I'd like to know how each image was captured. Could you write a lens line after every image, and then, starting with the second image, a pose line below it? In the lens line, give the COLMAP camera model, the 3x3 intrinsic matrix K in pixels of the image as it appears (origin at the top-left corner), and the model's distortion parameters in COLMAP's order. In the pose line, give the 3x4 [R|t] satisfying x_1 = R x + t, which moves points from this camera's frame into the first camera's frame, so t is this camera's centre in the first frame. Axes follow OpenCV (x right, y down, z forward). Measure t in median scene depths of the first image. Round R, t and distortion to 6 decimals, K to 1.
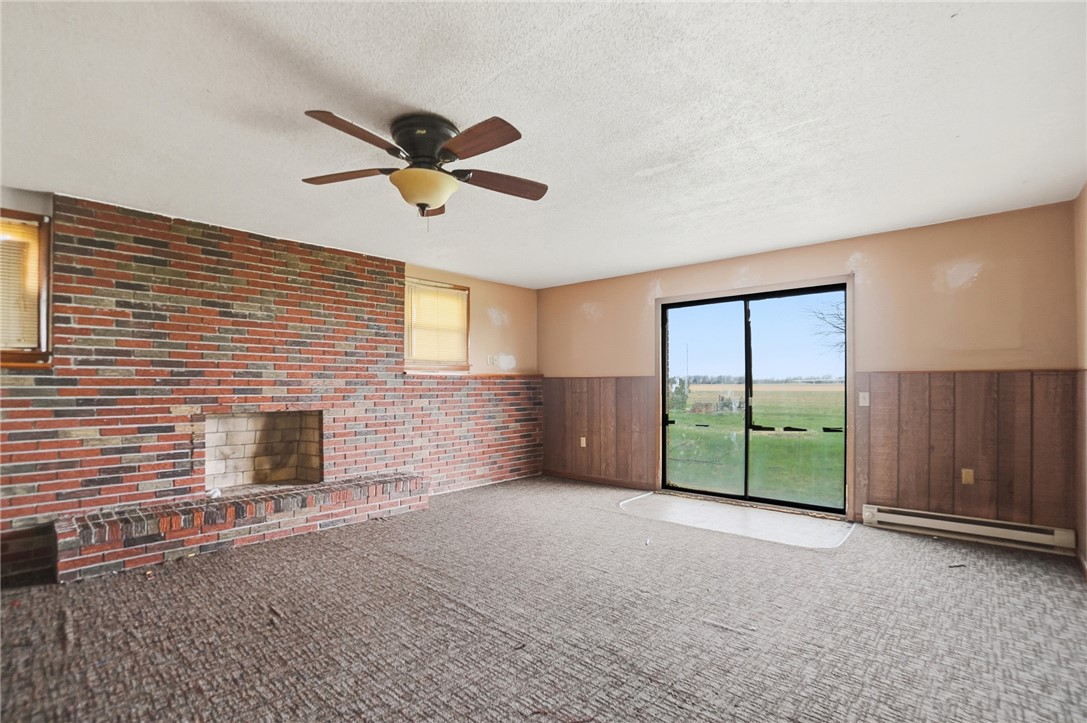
lens RADIAL K [[497.9, 0, 537.5], [0, 497.9, 379.5], [0, 0, 1]] dist [-0.070333, 0.028411]
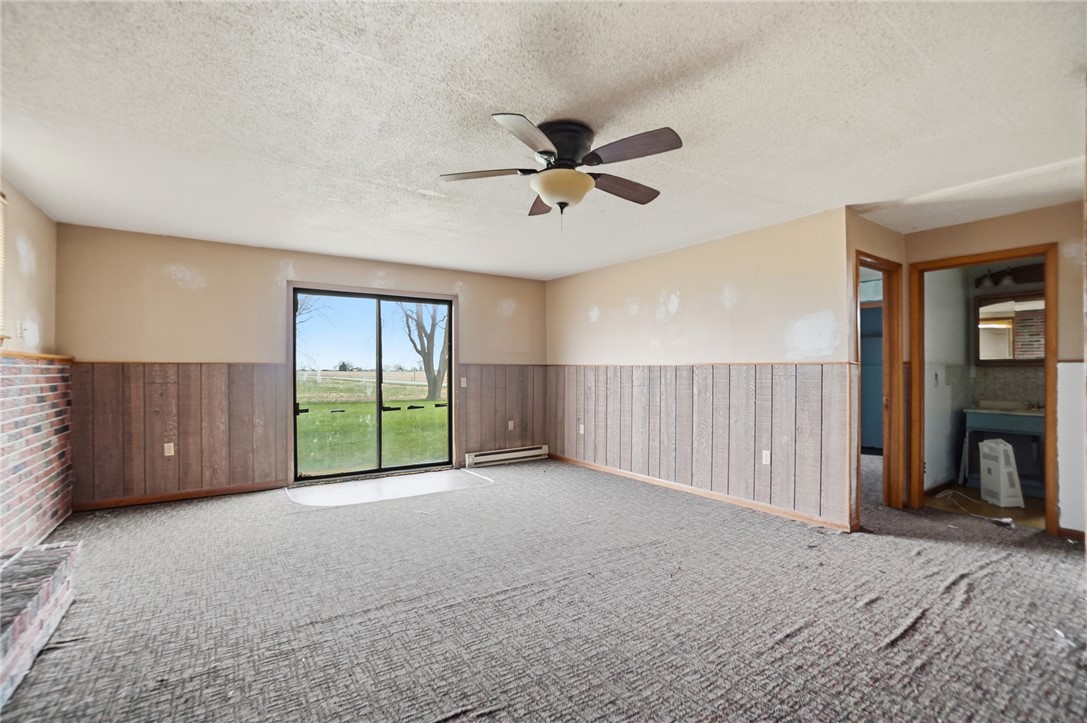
lens RADIAL K [[477.5, 0, 537.3], [0, 477.5, 374.2], [0, 0, 1]] dist [-0.043914, 0.000090]
pose [[0.243998, -0.004711, 0.969764, -0.693260], [-0.009775, 0.999925, 0.007317, 0.003159], [-0.969726, -0.011265, 0.243934, 0.450548]]
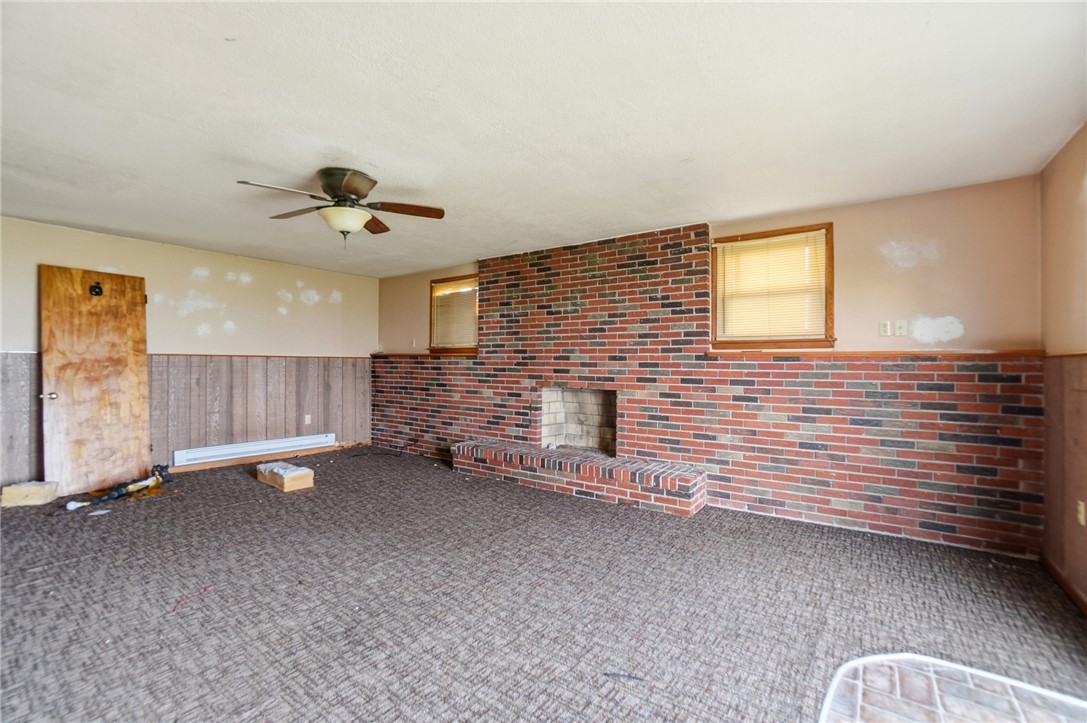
lens RADIAL K [[487.0, 0, 543.5], [0, 487.0, 361.5], [0, 0, 1]] dist [-0.037544, 0.000103]
pose [[0.115964, -0.003102, -0.993249, 0.649942], [0.001740, 0.999994, -0.002920, 0.002351], [0.993252, -0.001389, 0.115969, 0.784783]]
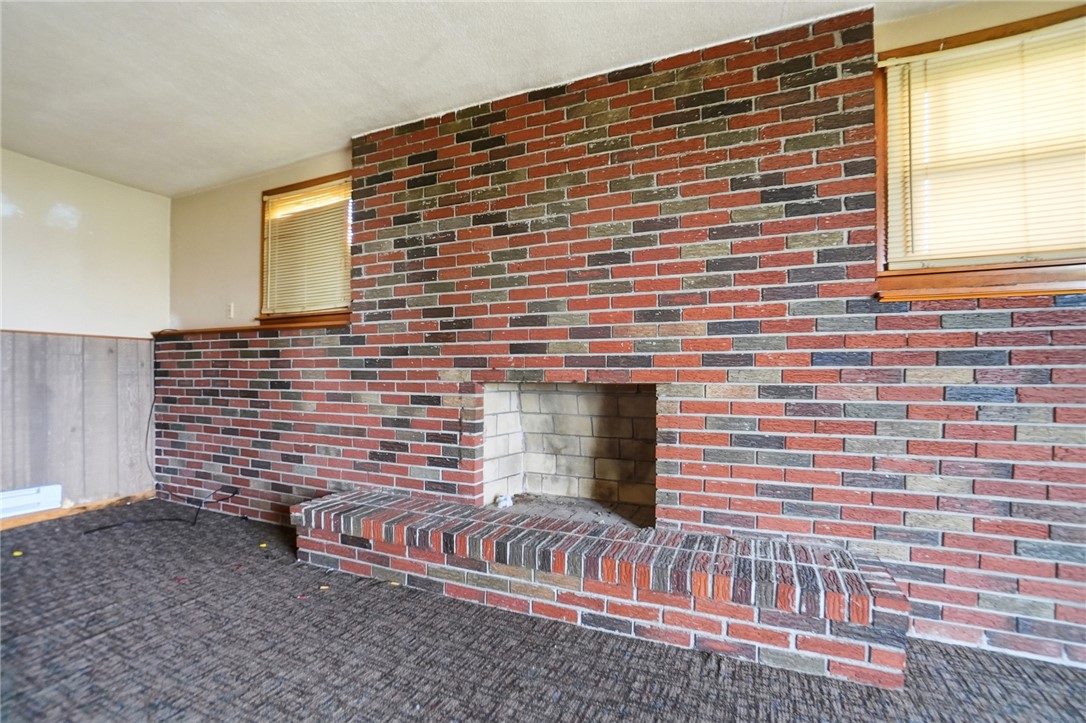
lens RADIAL K [[497.4, 0, 537.0], [0, 497.4, 379.5], [0, 0, 1]] dist [-0.070333, 0.028411]
pose [[0.309715, 0.007296, -0.950801, 0.003743], [0.007133, 0.999925, 0.009996, 0.055869], [0.950803, -0.009878, 0.309640, 0.795411]]
